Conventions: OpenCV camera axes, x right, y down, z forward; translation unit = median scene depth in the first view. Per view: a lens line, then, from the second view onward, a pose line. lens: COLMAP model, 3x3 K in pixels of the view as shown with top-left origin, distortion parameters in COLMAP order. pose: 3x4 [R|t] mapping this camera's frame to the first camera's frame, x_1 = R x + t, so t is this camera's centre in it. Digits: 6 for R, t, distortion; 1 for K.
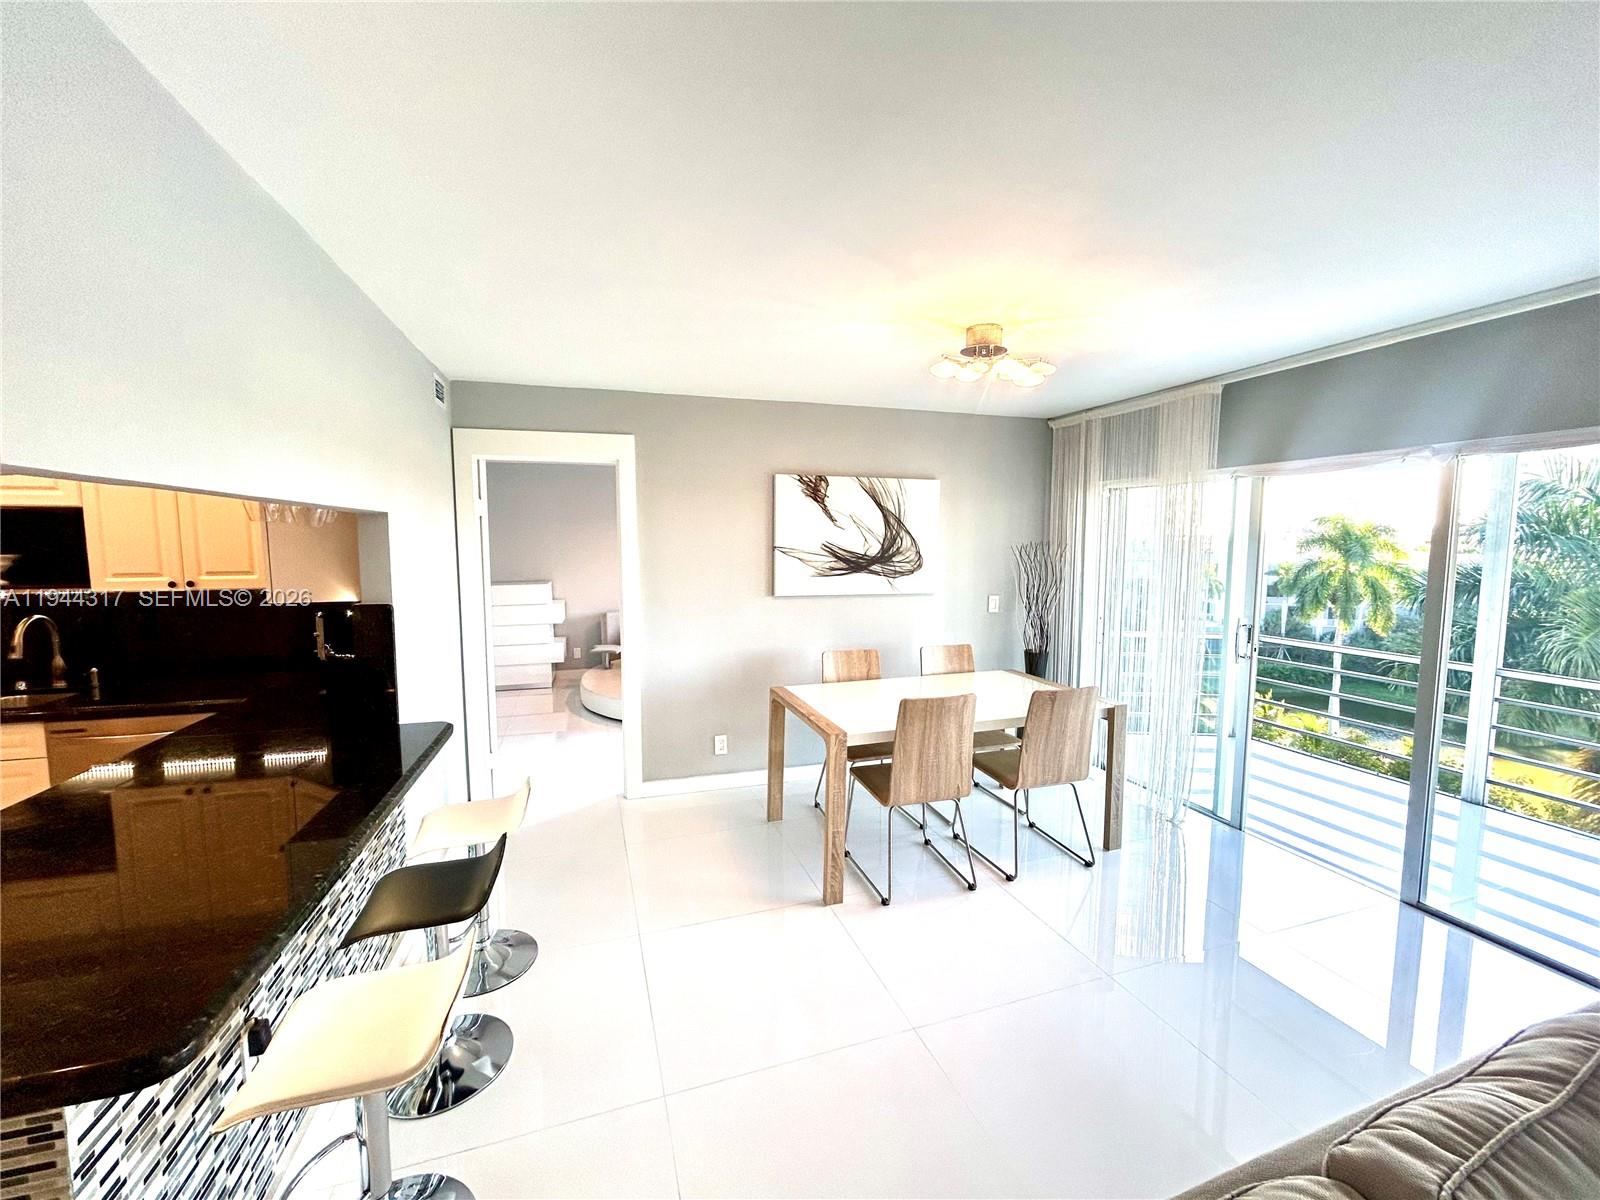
lens RADIAL K [[645.7, 0, 793.7], [0, 645.7, 596.5], [0, 0, 1]] dist [0.001559, -0.000143]
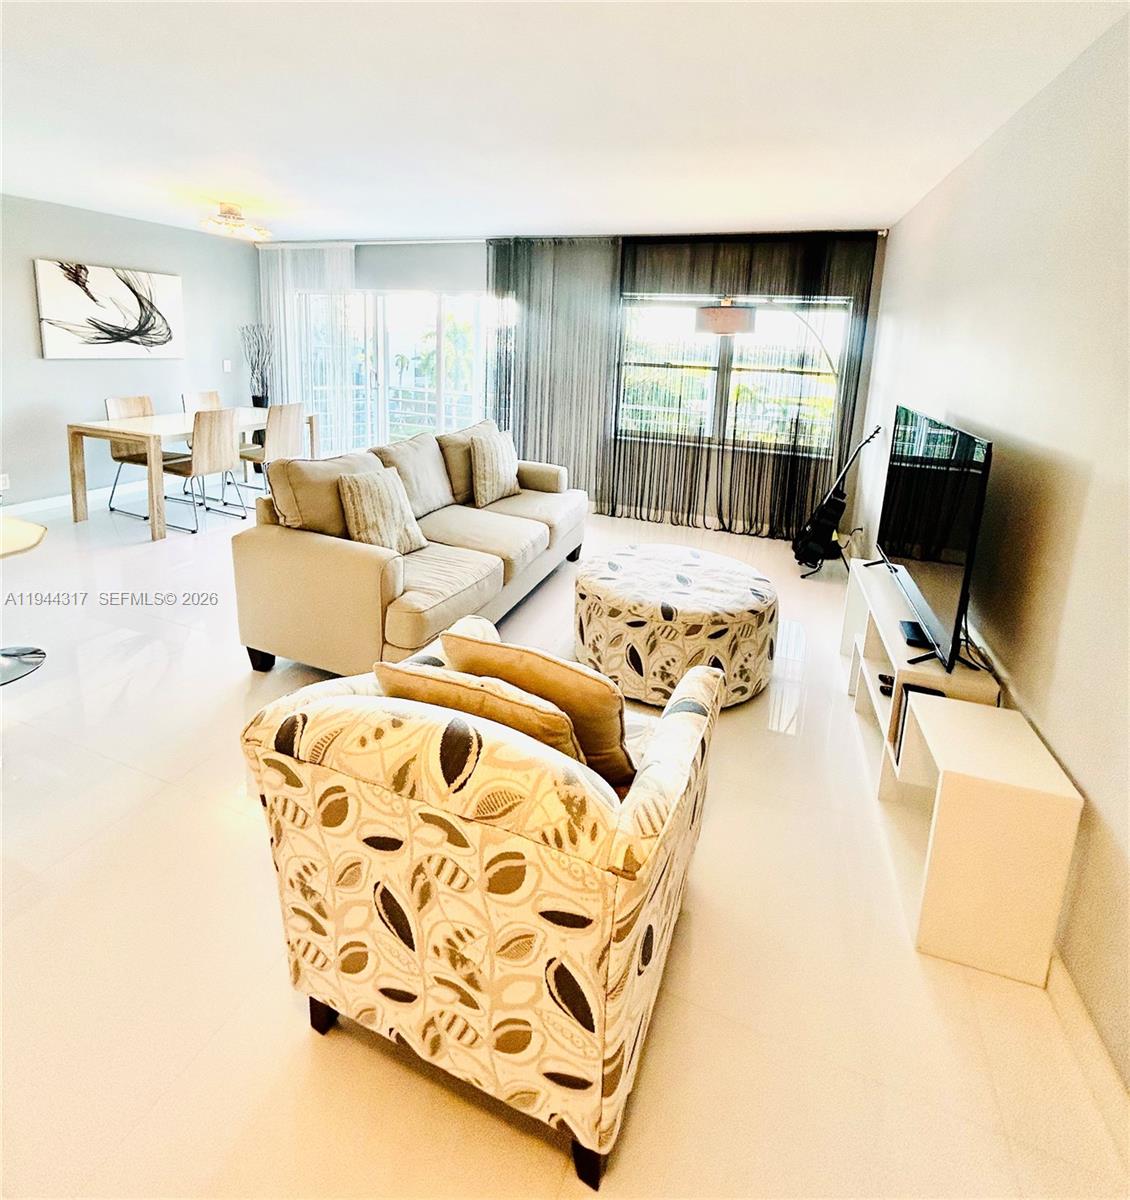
lens RADIAL K [[609.4, 0, 565.1], [0, 609.4, 444.1], [0, 0, 1]] dist [0.000297, -0.001633]
pose [[0.643715, -0.102683, 0.758345, -0.289507], [0.023641, 0.993152, 0.114410, 0.051611], [-0.764900, -0.055719, 0.641735, -0.531848]]
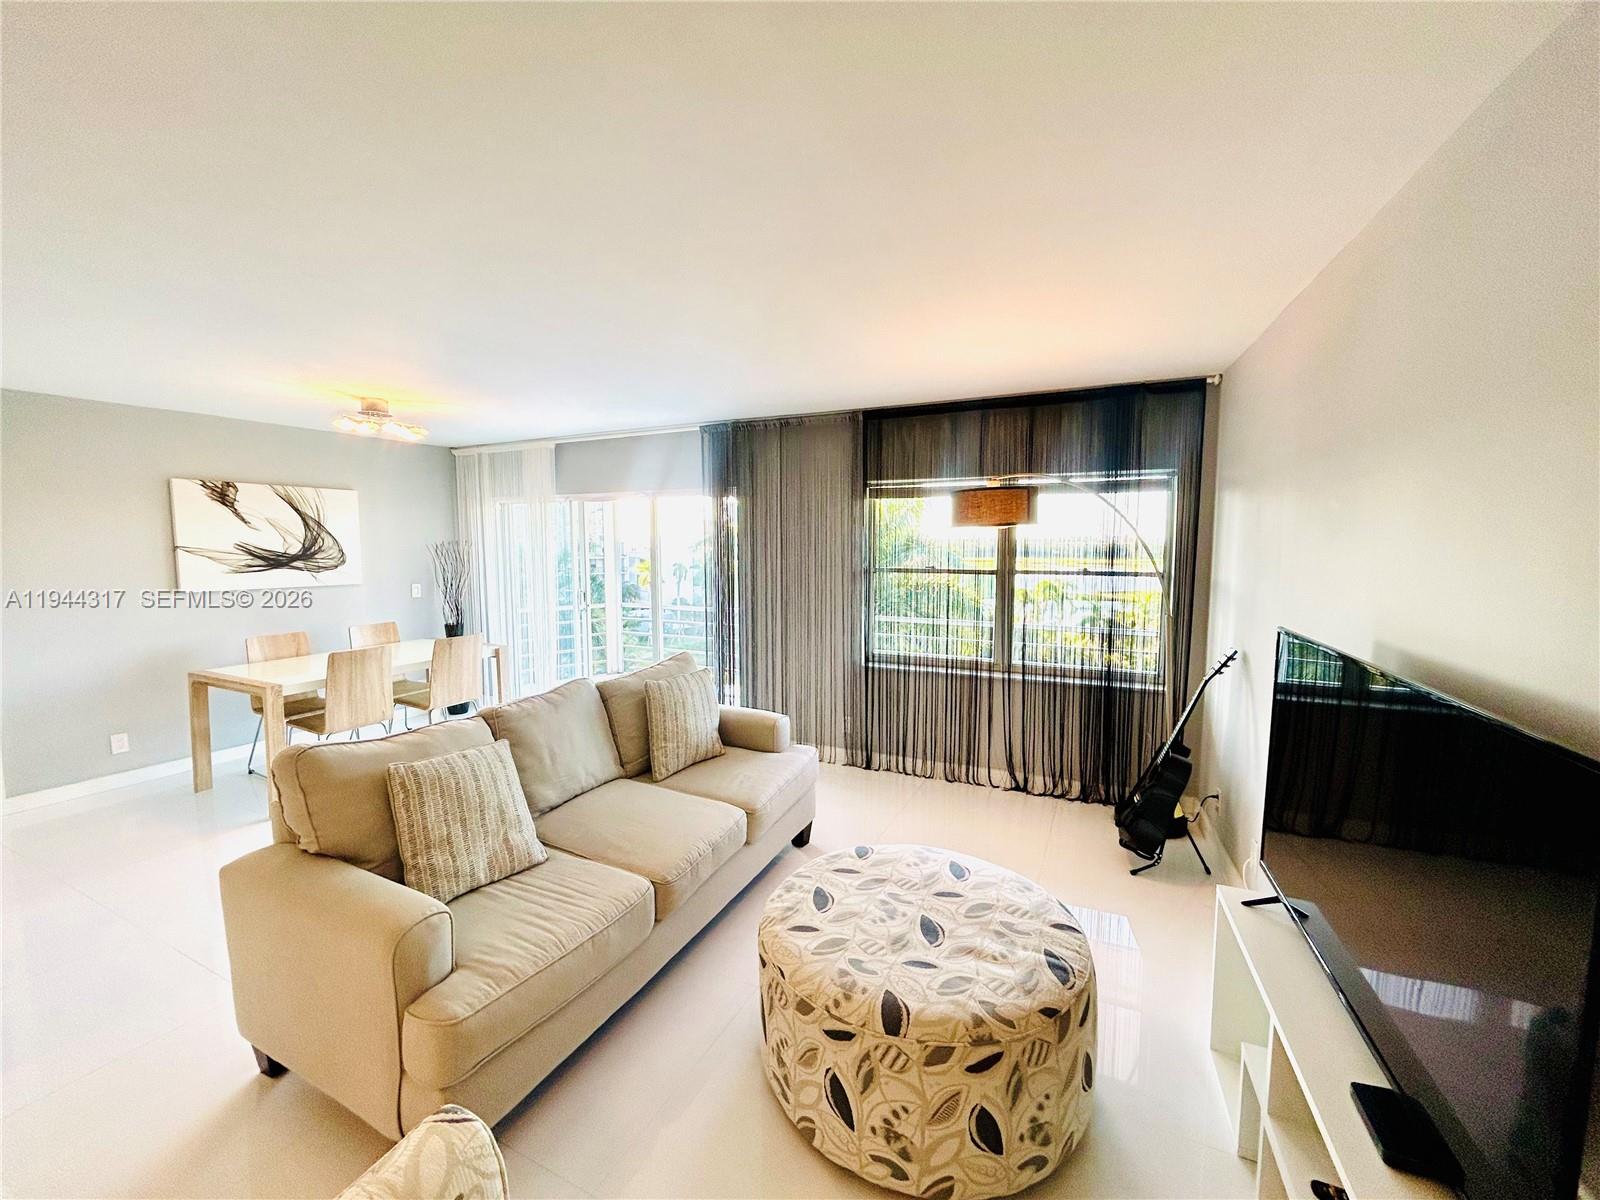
lens RADIAL K [[648.4, 0, 793.4], [0, 648.4, 598.0], [0, 0, 1]] dist [0.001216, 0.001246]
pose [[0.709076, -0.063961, 0.702225, -0.064748], [0.063004, 0.997641, 0.027249, 0.041203], [-0.702312, 0.024922, 0.711433, -0.457712]]
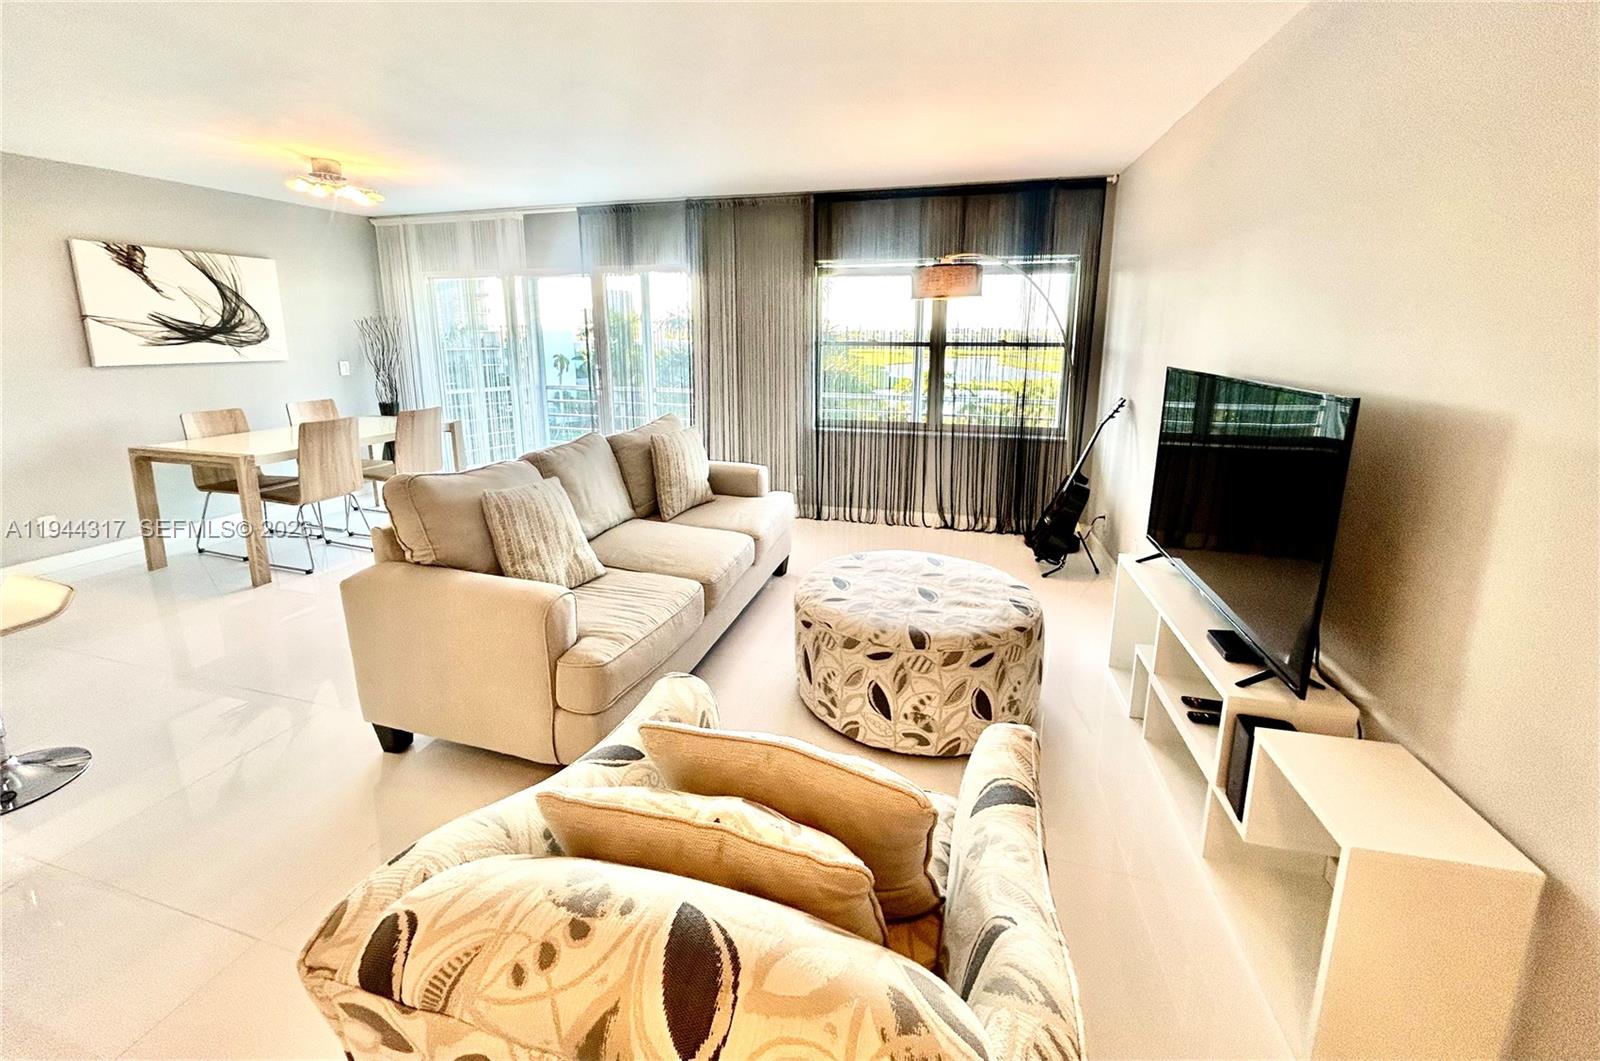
lens RADIAL K [[650.1, 0, 798.3], [0, 650.1, 458.4], [0, 0, 1]] dist [-0.001294, 0.001037]
pose [[0.574218, -0.155173, 0.803862, -0.228810], [0.067693, 0.987511, 0.142268, 0.068418], [-0.815899, -0.027277, 0.577551, -0.447193]]
